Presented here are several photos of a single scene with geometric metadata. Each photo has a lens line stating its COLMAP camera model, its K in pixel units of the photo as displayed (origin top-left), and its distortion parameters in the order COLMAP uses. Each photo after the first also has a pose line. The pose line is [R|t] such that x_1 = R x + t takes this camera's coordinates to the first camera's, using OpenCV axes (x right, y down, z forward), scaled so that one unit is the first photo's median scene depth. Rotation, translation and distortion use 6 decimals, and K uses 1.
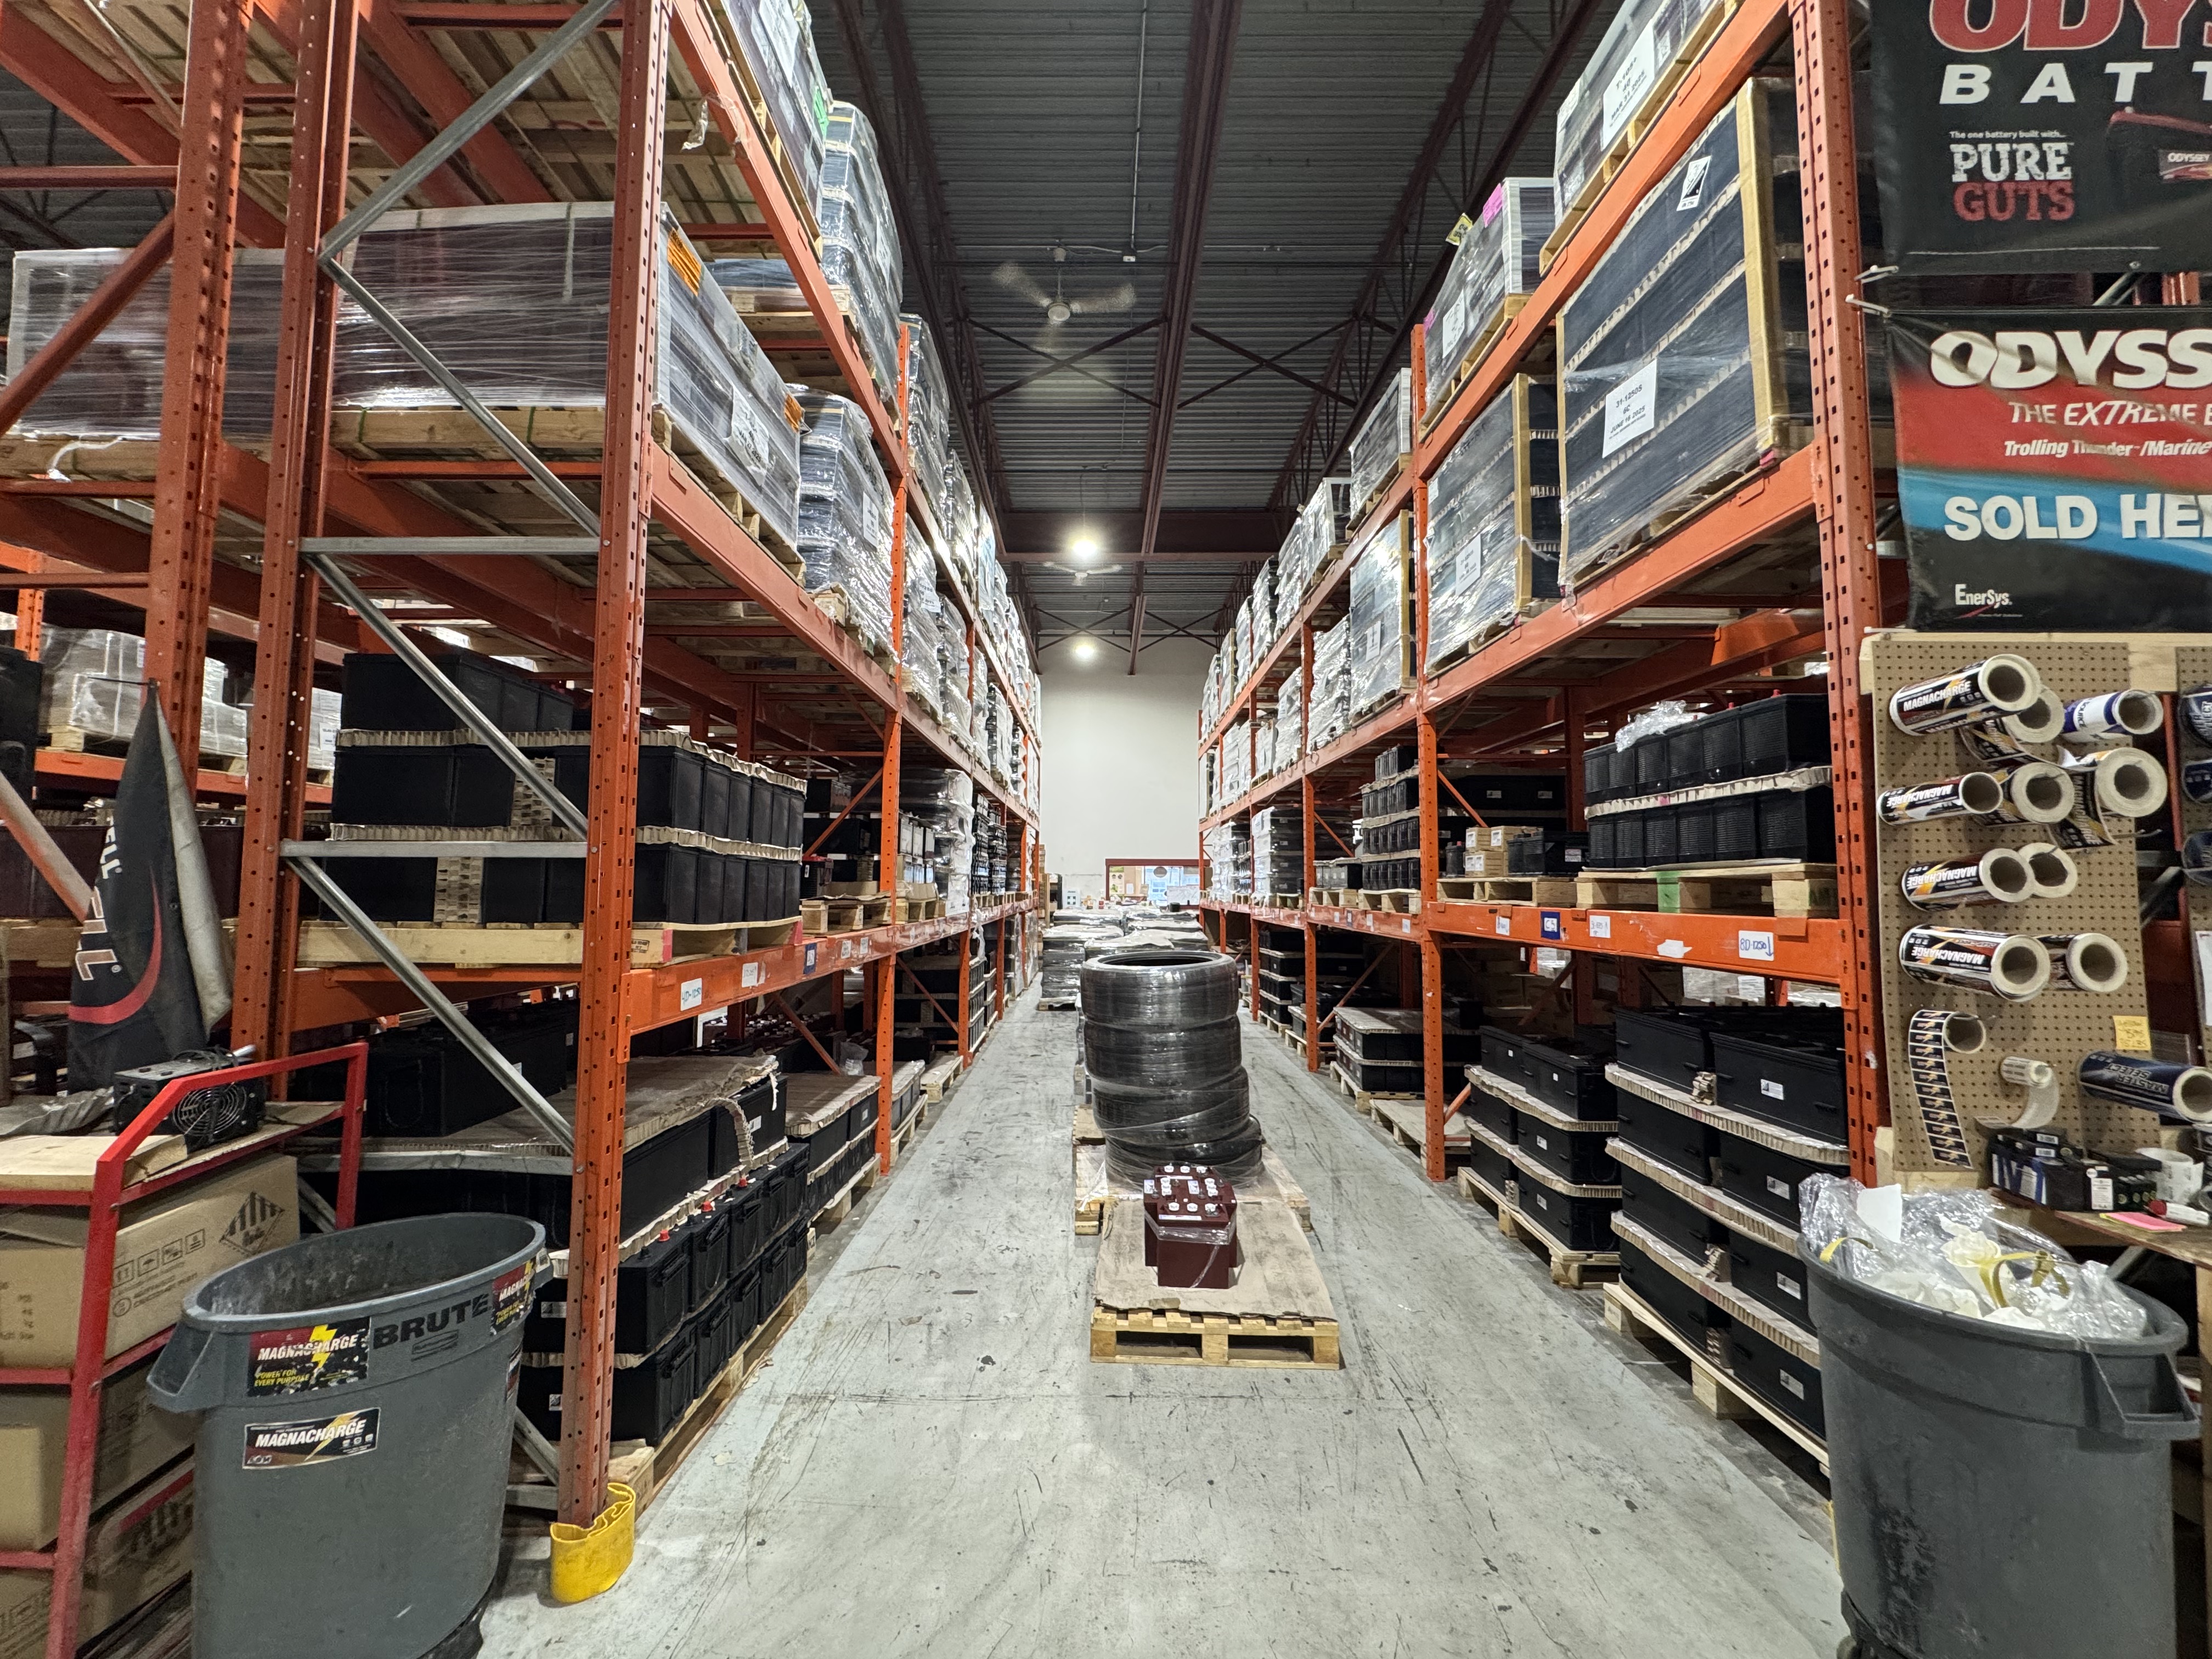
lens RADIAL K [[894.4, 0, 1095.2], [0, 894.4, 826.3], [0, 0, 1]] dist [-0.003675, 0.000494]
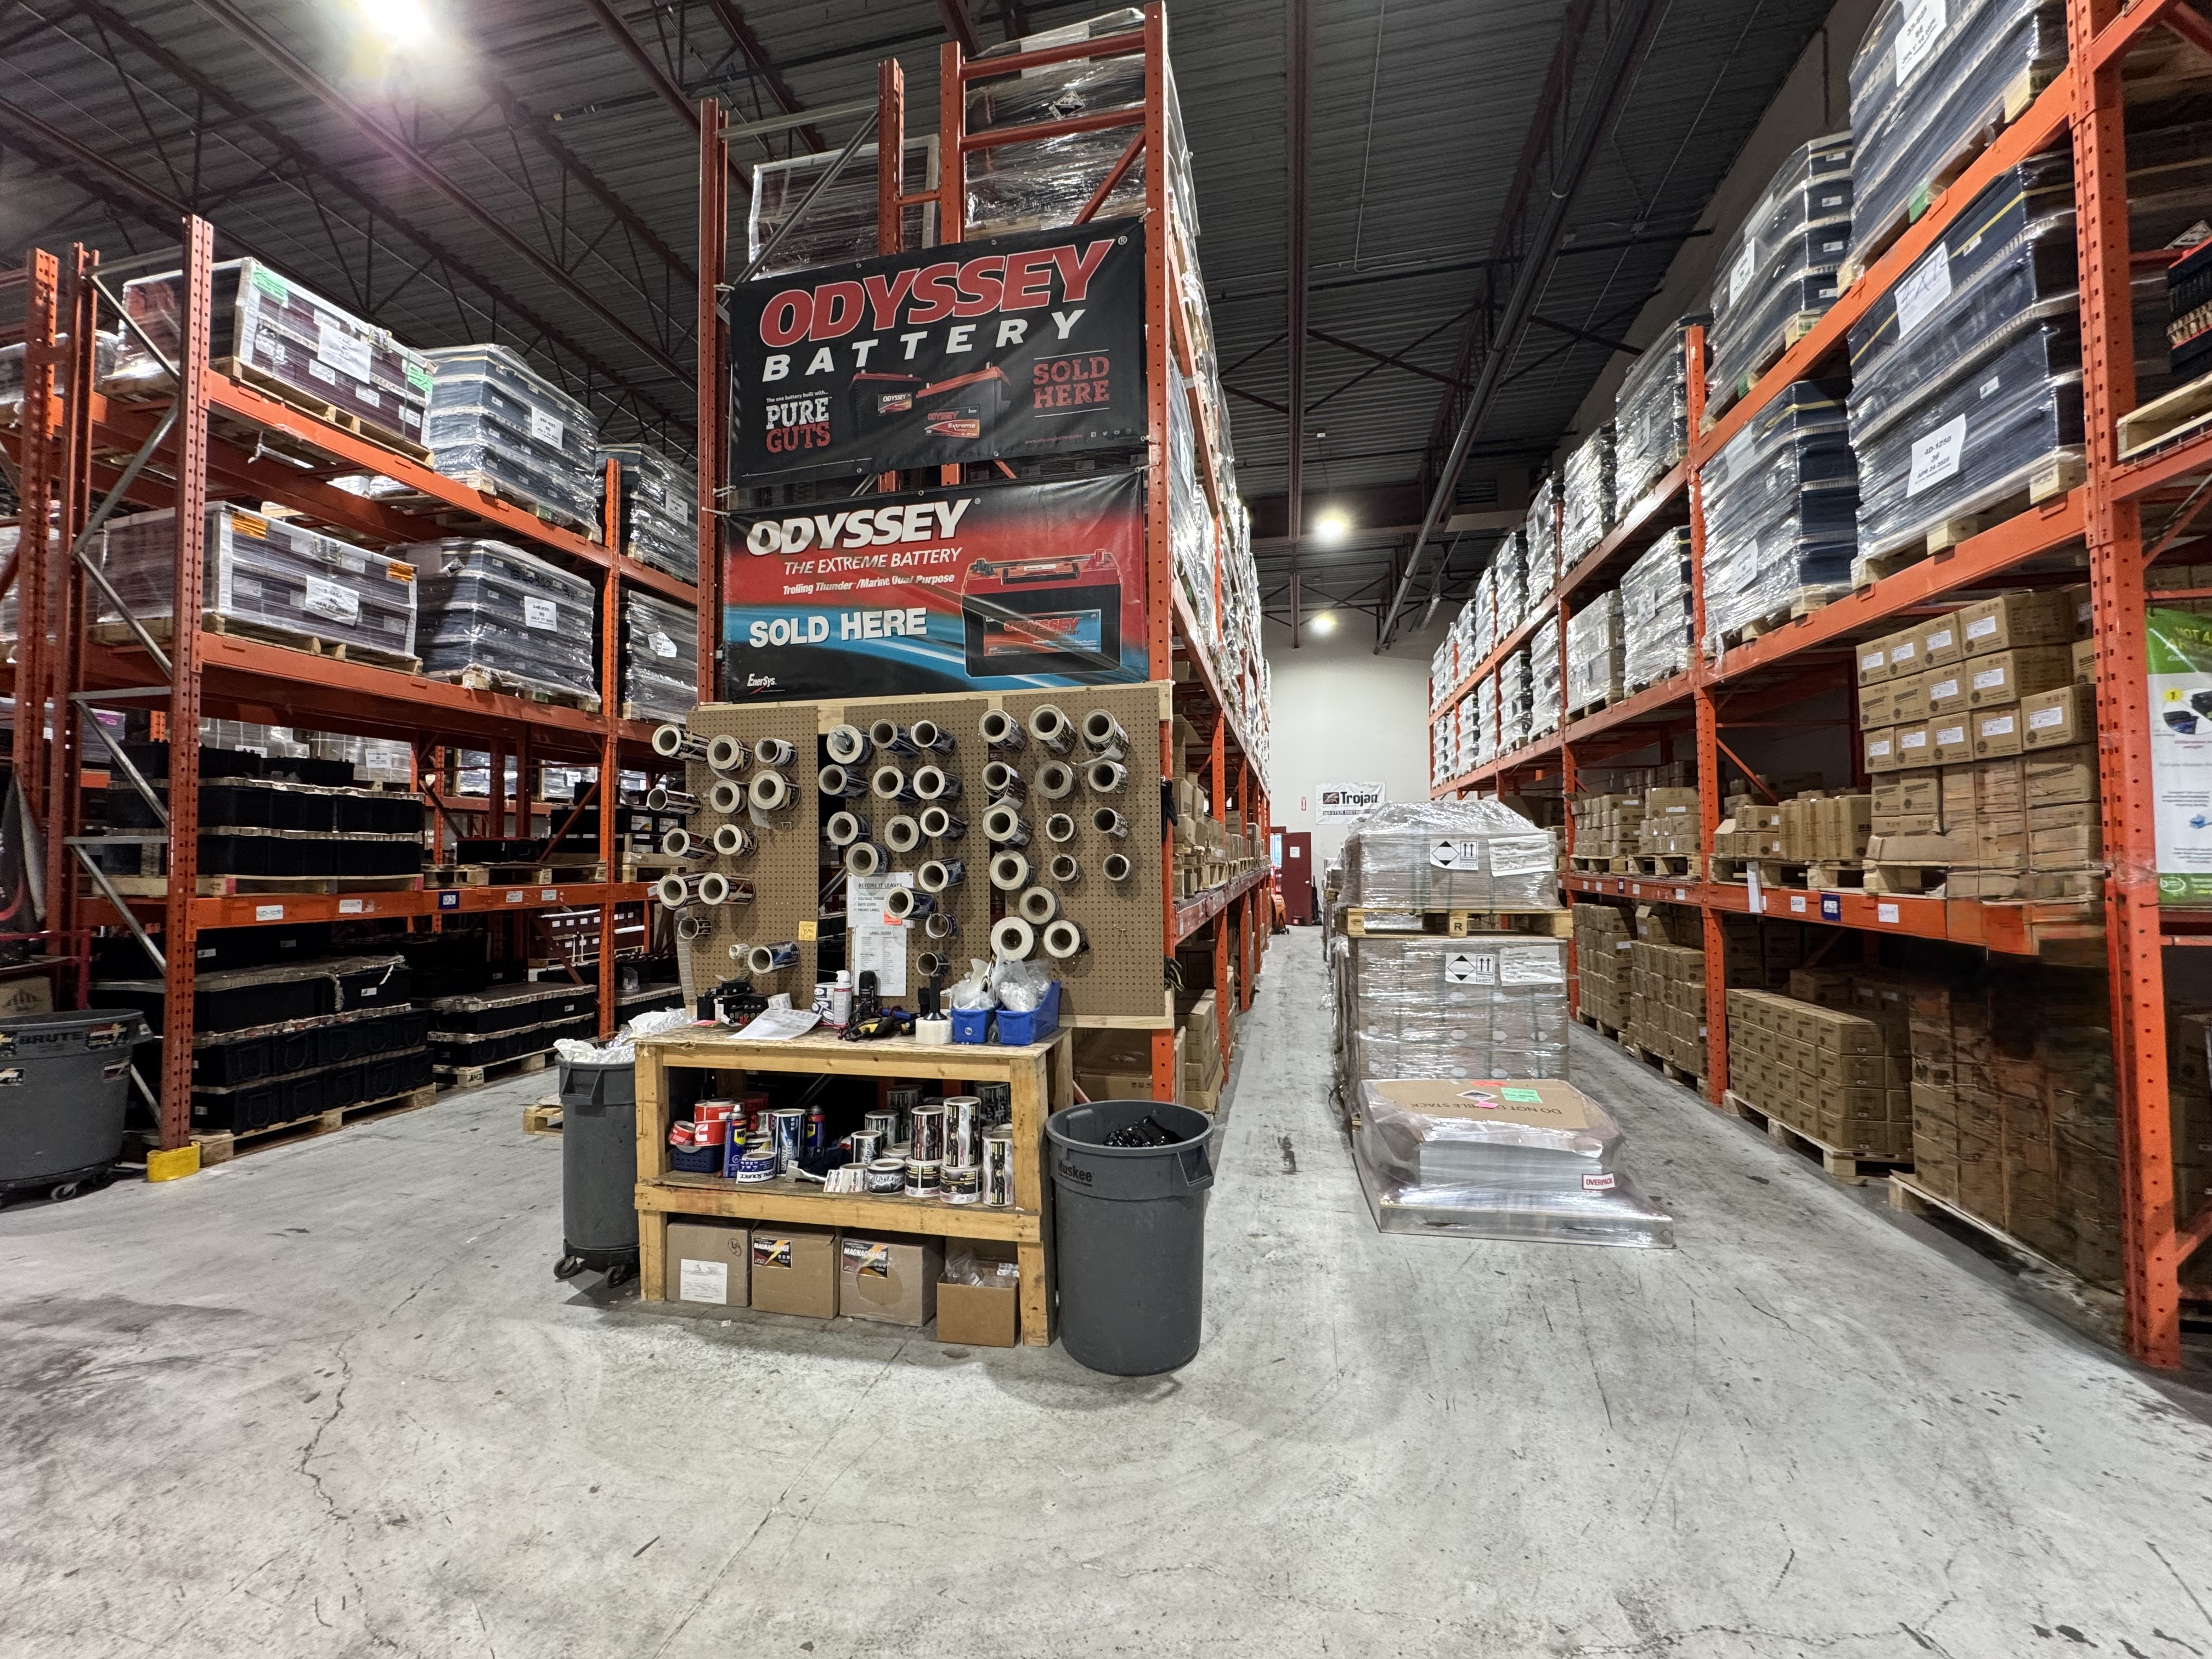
lens RADIAL K [[894.4, 0, 1124.7], [0, 894.4, 836.1], [0, 0, 1]] dist [-0.003675, 0.000494]
pose [[0.976656, -0.015116, -0.214279, 1.999646], [0.022602, 0.999215, 0.032528, 0.002476], [0.213619, -0.036612, 0.976231, -0.534904]]
